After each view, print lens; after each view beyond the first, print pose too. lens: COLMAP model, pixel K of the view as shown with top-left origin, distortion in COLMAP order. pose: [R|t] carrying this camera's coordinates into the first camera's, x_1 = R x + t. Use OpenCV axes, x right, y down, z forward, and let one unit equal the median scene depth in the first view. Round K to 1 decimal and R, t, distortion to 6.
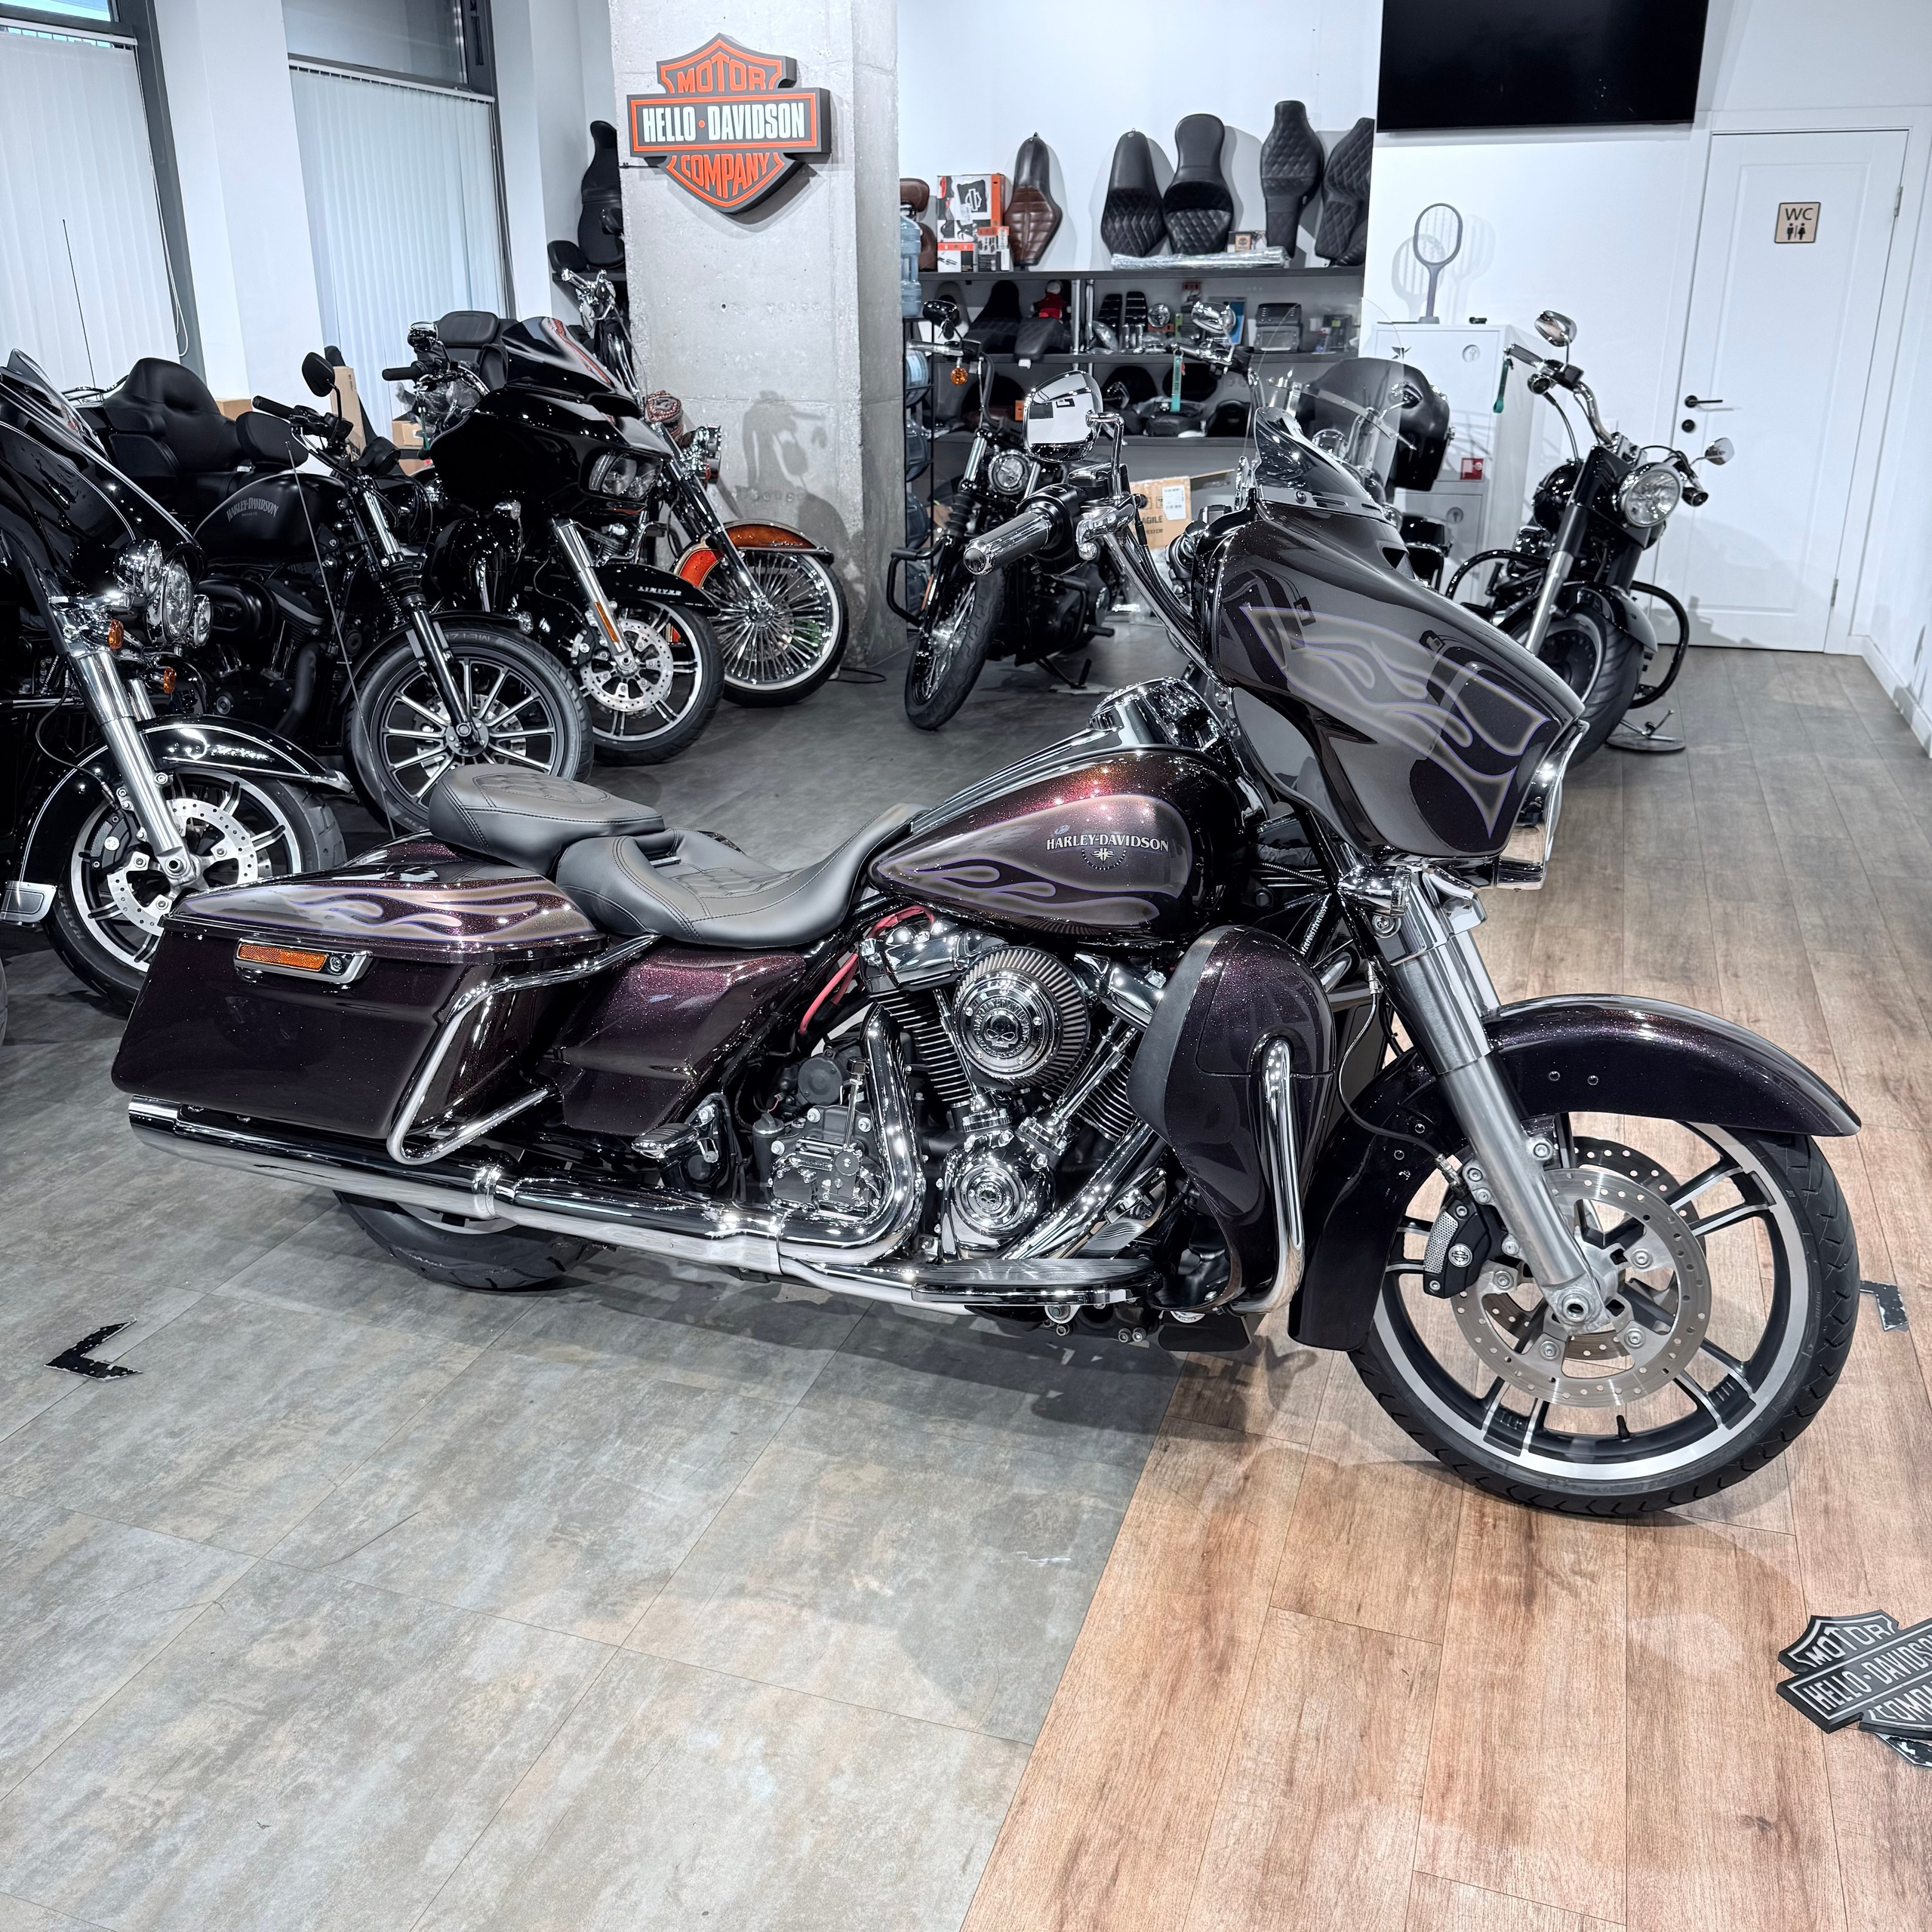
lens RADIAL K [[1802.8, 0, 958.9], [0, 1802.8, 964.1], [0, 0, 1]] dist [0.091405, -0.169830]
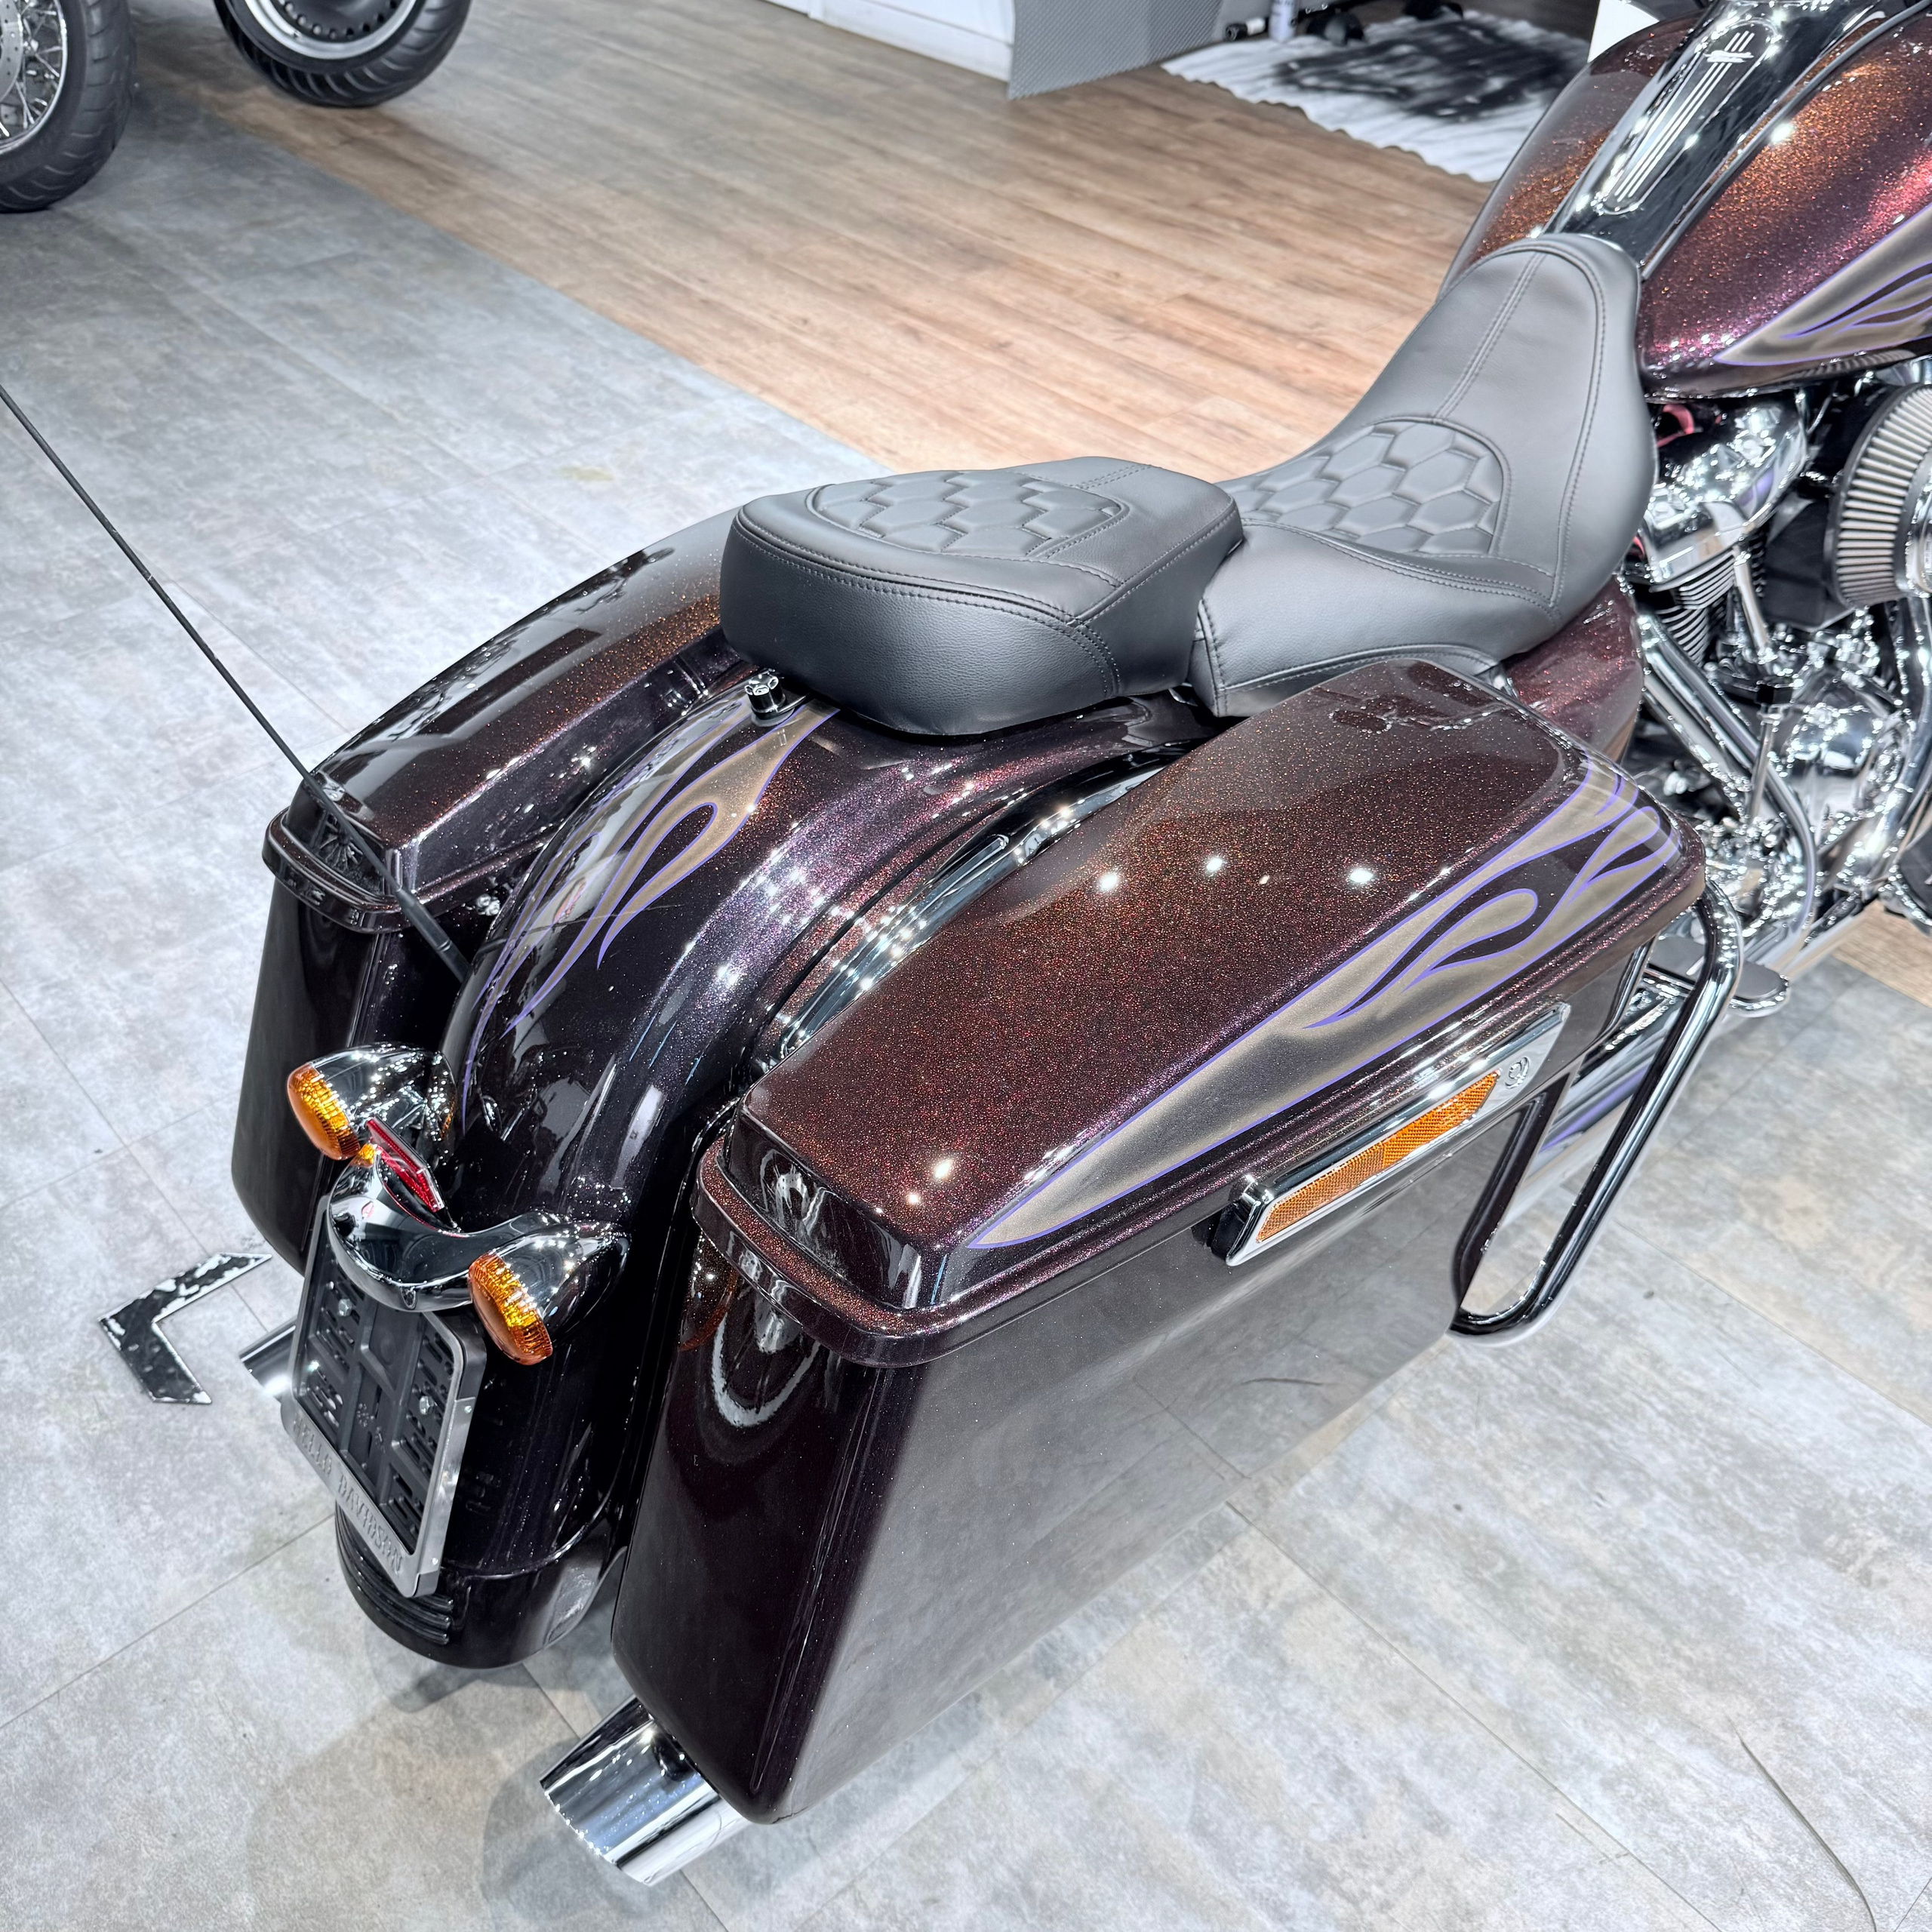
lens RADIAL K [[1840.8, 0, 955.9], [0, 1840.8, 965.6], [0, 0, 1]] dist [-0.006235, -0.003656]
pose [[0.485216, -0.565412, 0.666989, -0.370425], [0.293114, 0.823843, 0.485147, -0.139832], [-0.823802, -0.039897, 0.565472, 0.498176]]
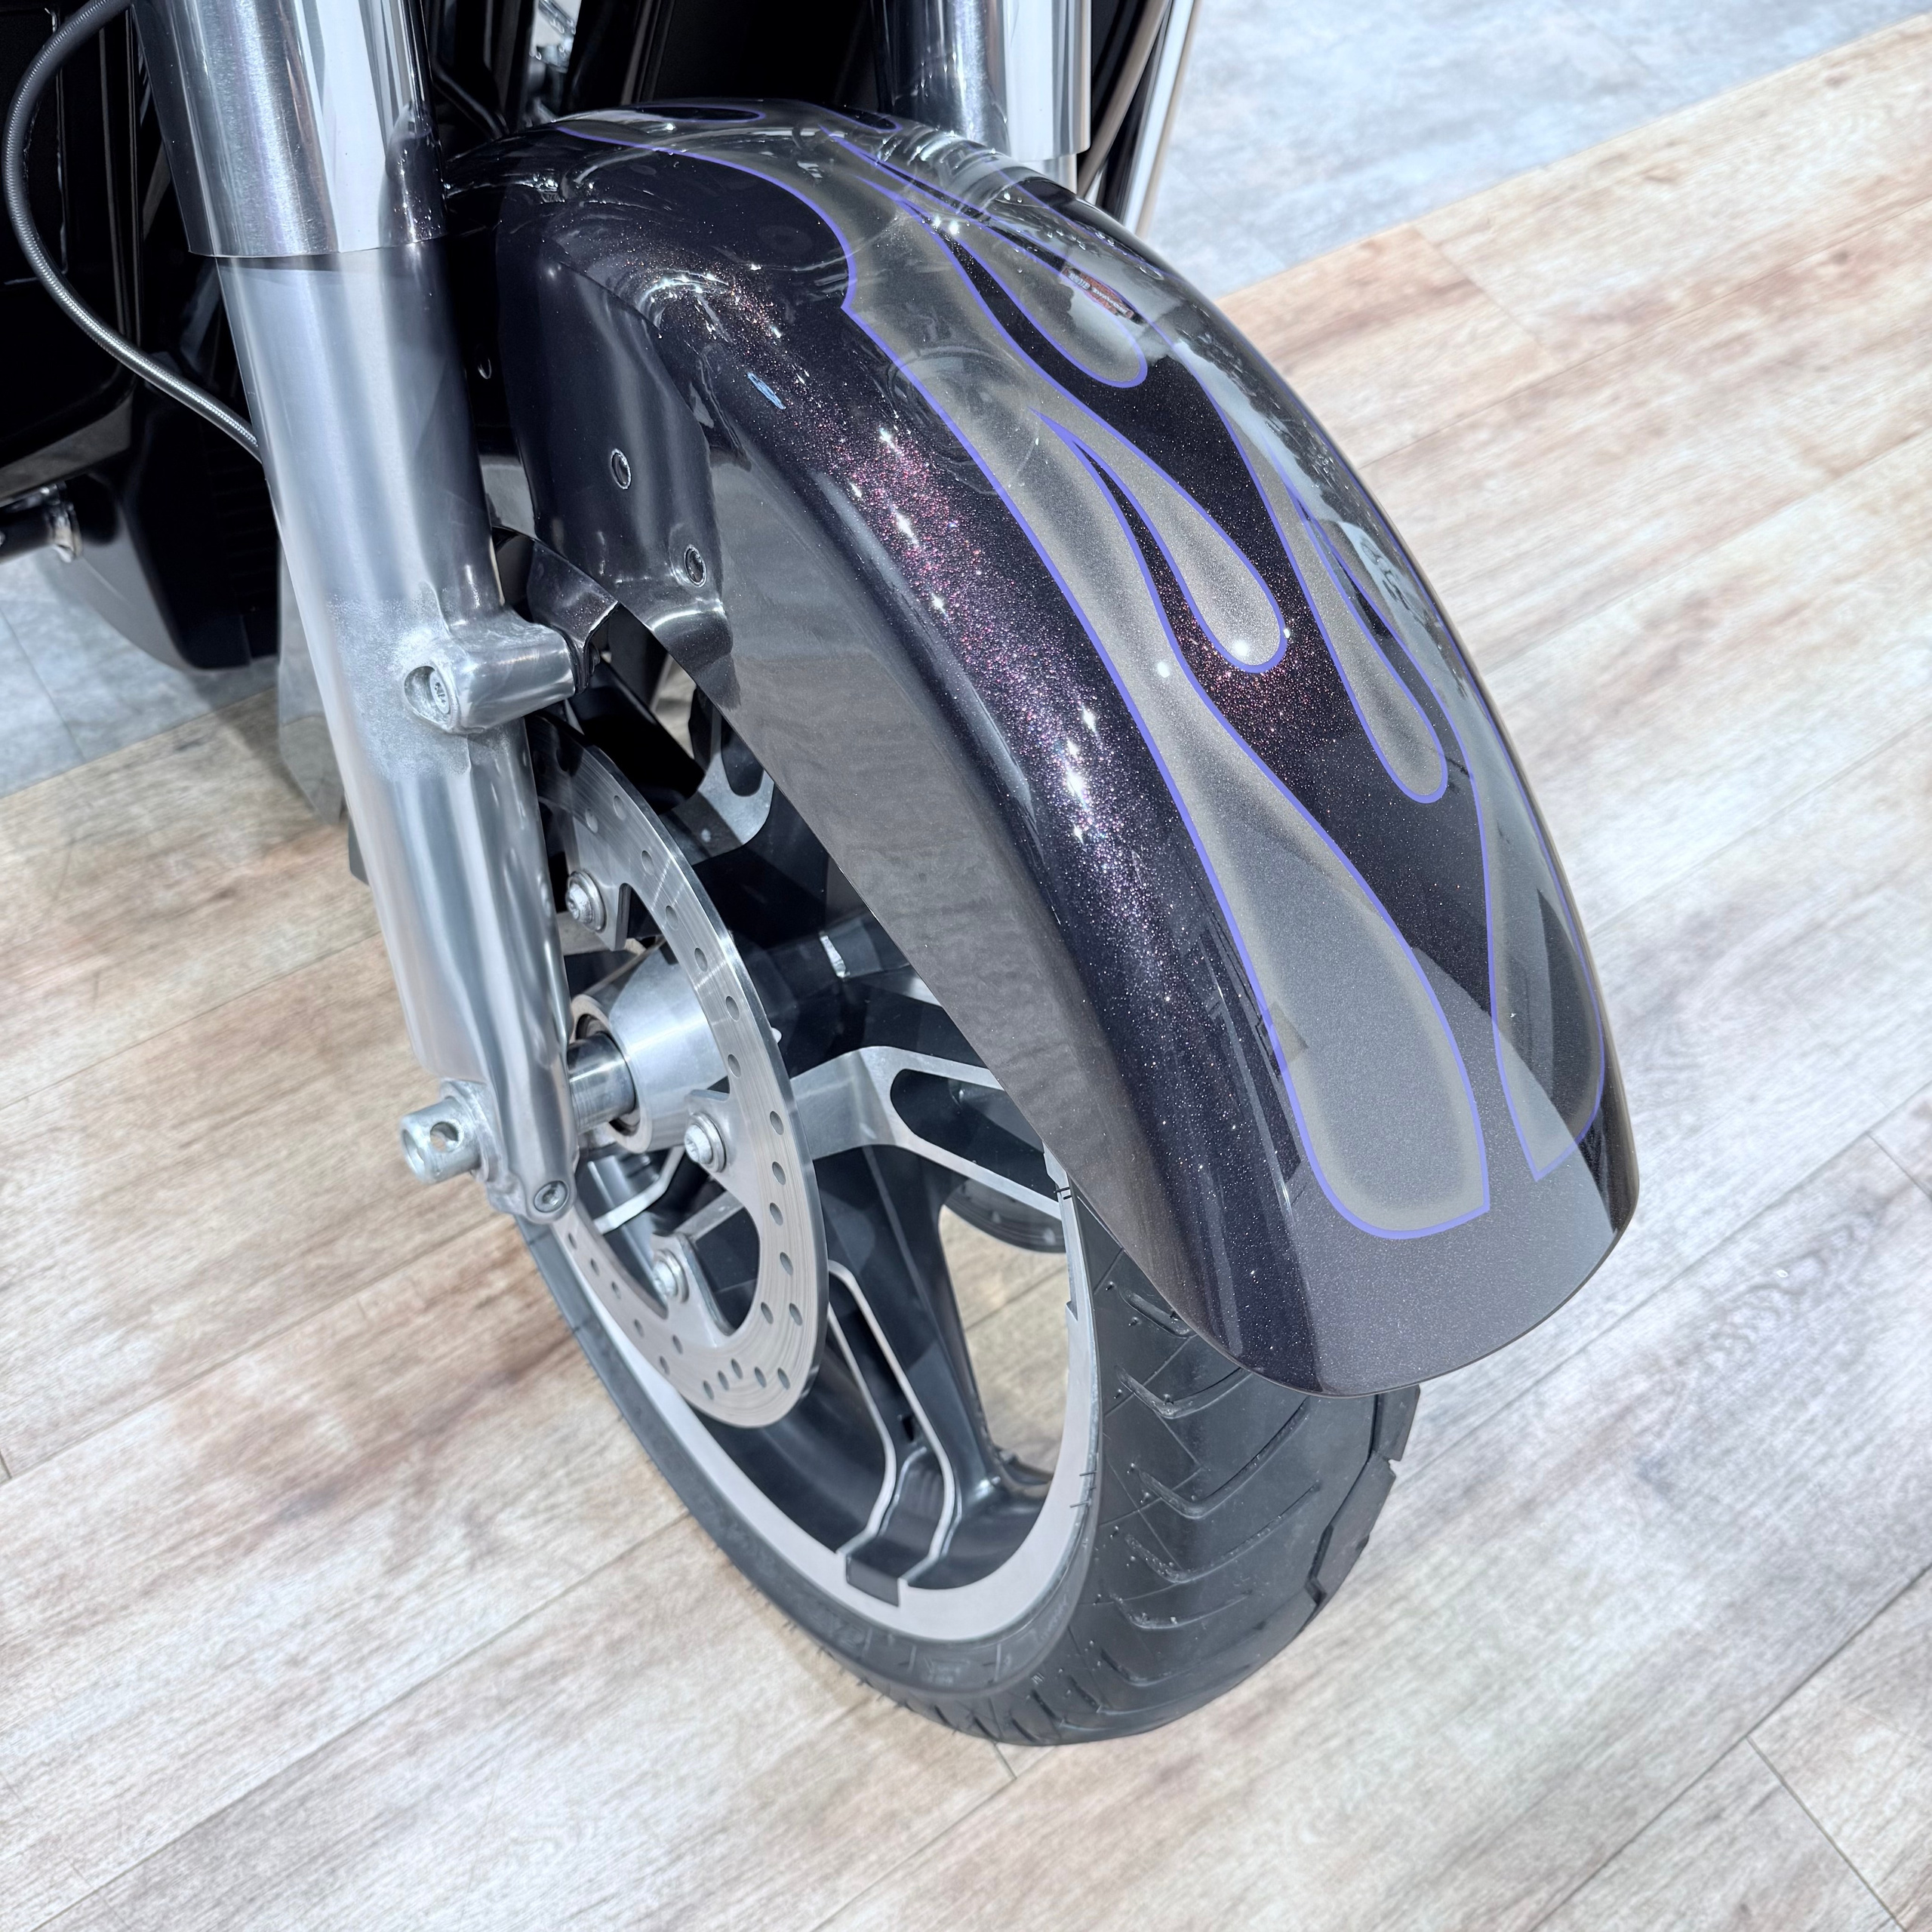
lens RADIAL K [[1861.6, 0, 959.2], [0, 1861.6, 969.5], [0, 0, 1]] dist [-0.016518, -0.001027]
pose [[0.803083, 0.554055, -0.219274, 0.239479], [-0.313456, 0.705777, 0.635314, -0.033295], [0.506757, -0.441477, 0.740470, 0.421228]]
